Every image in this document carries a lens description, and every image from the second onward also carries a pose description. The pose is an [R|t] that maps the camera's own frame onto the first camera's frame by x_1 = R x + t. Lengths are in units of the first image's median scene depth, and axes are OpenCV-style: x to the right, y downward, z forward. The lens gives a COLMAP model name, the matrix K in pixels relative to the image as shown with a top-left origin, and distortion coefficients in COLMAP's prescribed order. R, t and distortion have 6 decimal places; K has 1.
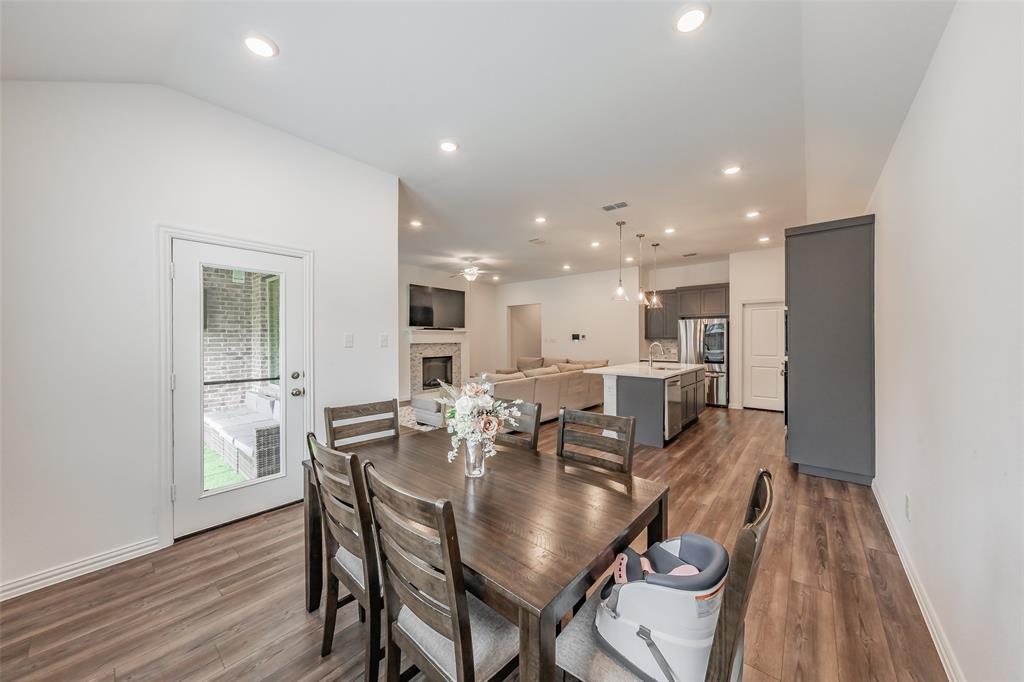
lens RADIAL K [[357.4, 0, 515.9], [0, 357.4, 337.7], [0, 0, 1]] dist [-0.002002, 0.000741]
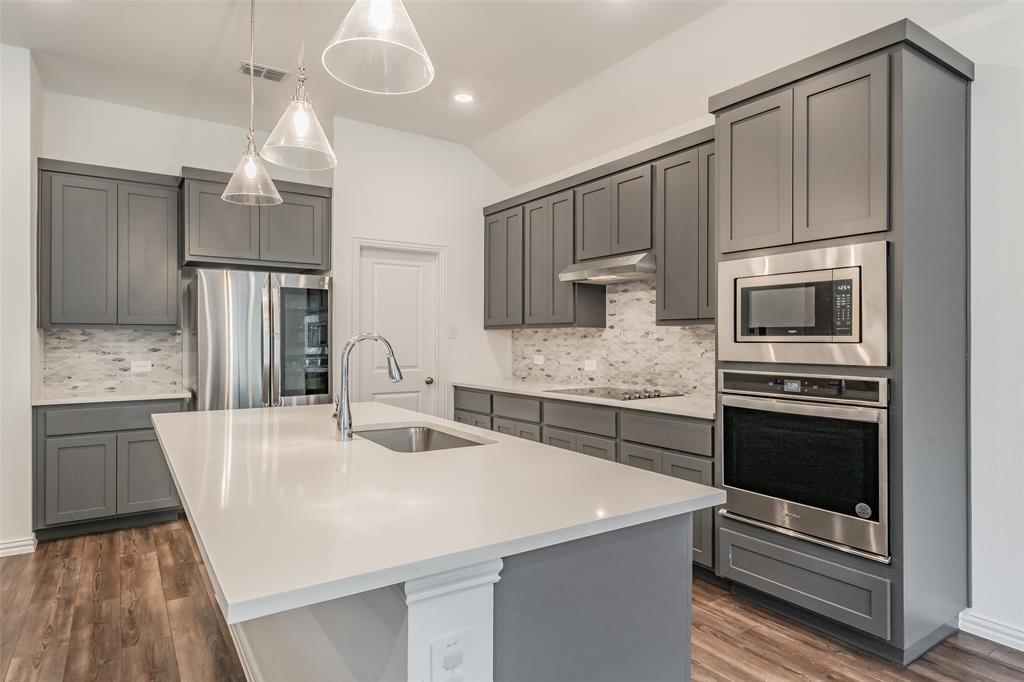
lens RADIAL K [[576.9, 0, 521.6], [0, 576.9, 335.9], [0, 0, 1]] dist [0.013028, -0.004919]
pose [[0.266939, 0.008992, 0.963671, 0.052102], [-0.003684, 0.999959, -0.008310, 0.017646], [-0.963706, -0.001332, 0.266961, 0.758387]]
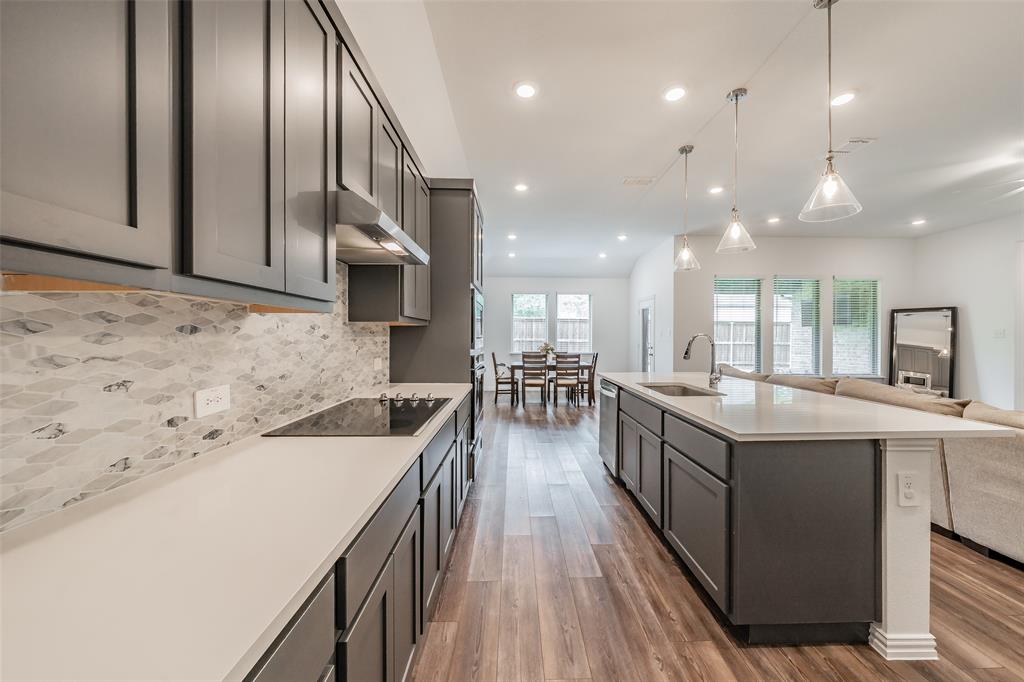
lens RADIAL K [[357.4, 0, 521.7], [0, 357.4, 340.8], [0, 0, 1]] dist [-0.002002, 0.000741]
pose [[-0.755665, 0.009089, -0.654895, 0.842810], [0.000932, 0.999918, 0.012801, 0.015290], [0.654958, 0.009063, -0.755611, 1.141411]]
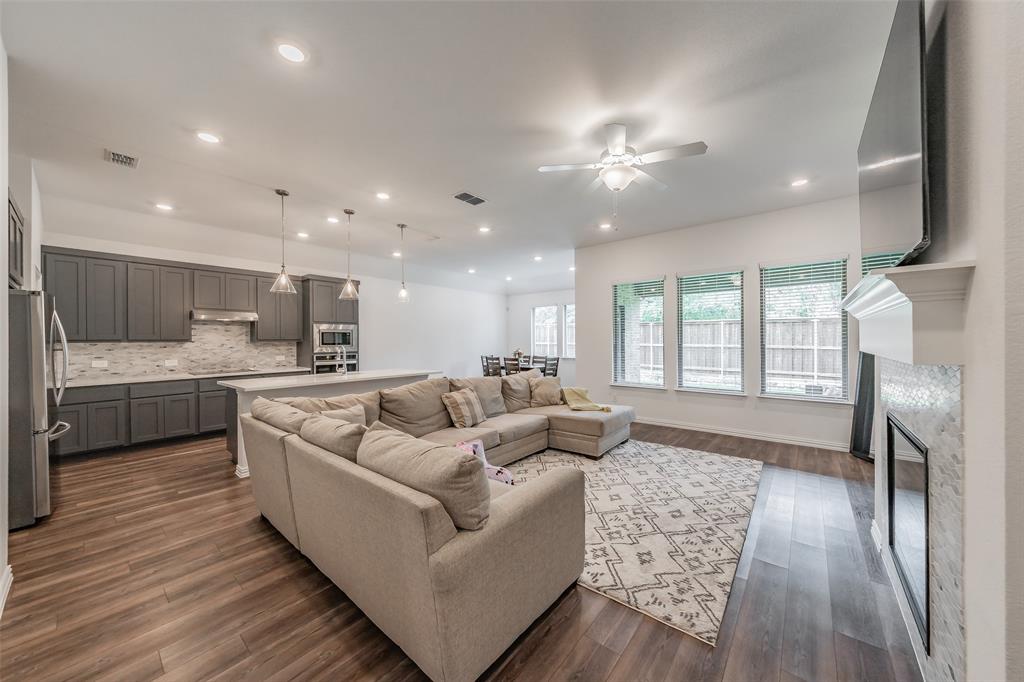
lens RADIAL K [[357.4, 0, 512.2], [0, 357.4, 341.4], [0, 0, 1]] dist [-0.002002, 0.000741]
pose [[-0.999926, 0.010624, 0.005931, -0.013349], [0.010637, 0.999941, 0.002273, 0.004579], [-0.005907, 0.002336, -0.999980, 1.764030]]
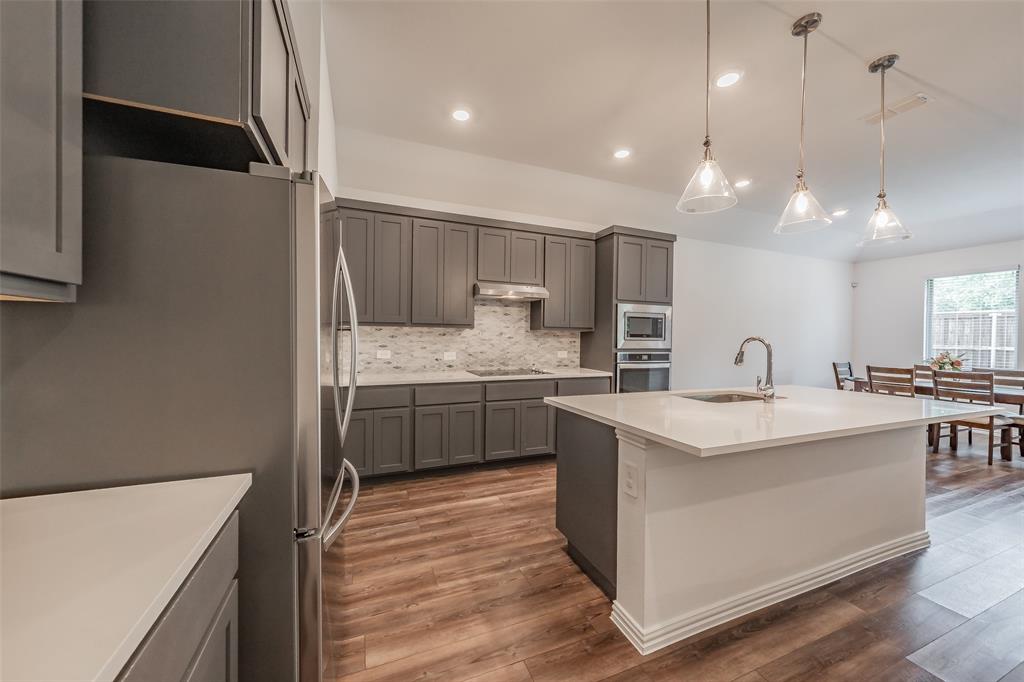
lens RADIAL K [[357.4, 0, 504.8], [0, 357.4, 342.1], [0, 0, 1]] dist [-0.002002, 0.000741]
pose [[-0.875966, -0.014479, 0.482156, 0.433537], [-0.010487, 0.999885, 0.010974, 0.016751], [-0.482259, 0.004557, -0.876017, 1.411065]]
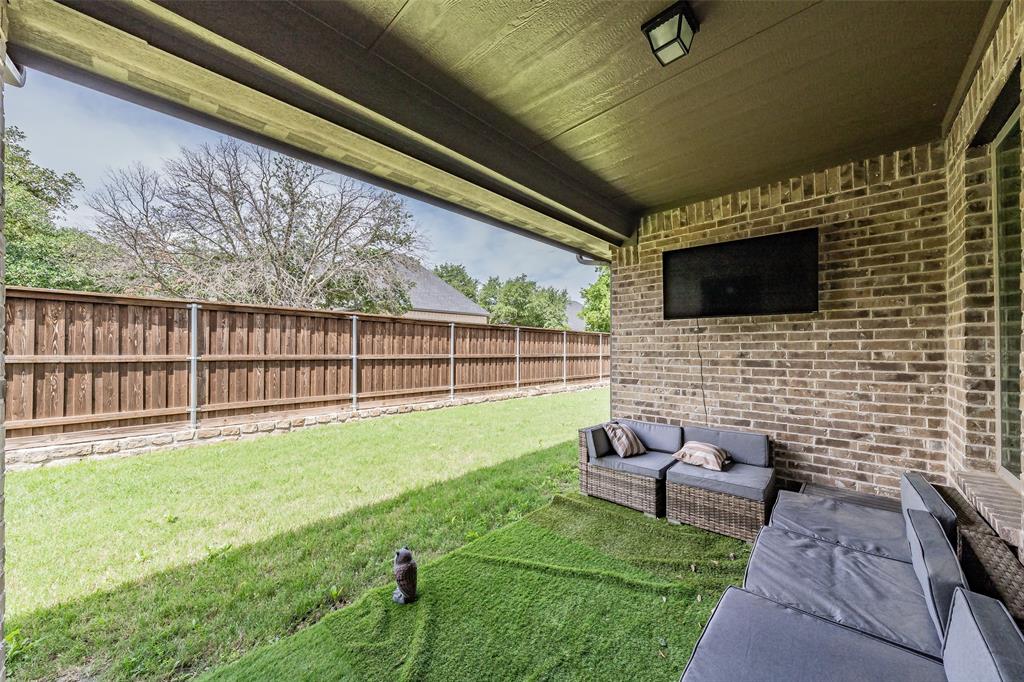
lens RADIAL K [[357.4, 0, 504.6], [0, 357.4, 347.4], [0, 0, 1]] dist [-0.002002, 0.000741]
pose [[-0.065478, 0.003981, -0.997846, -0.328989], [0.002120, 0.999990, 0.003851, 0.019406], [0.997852, -0.001863, -0.065486, 0.556260]]
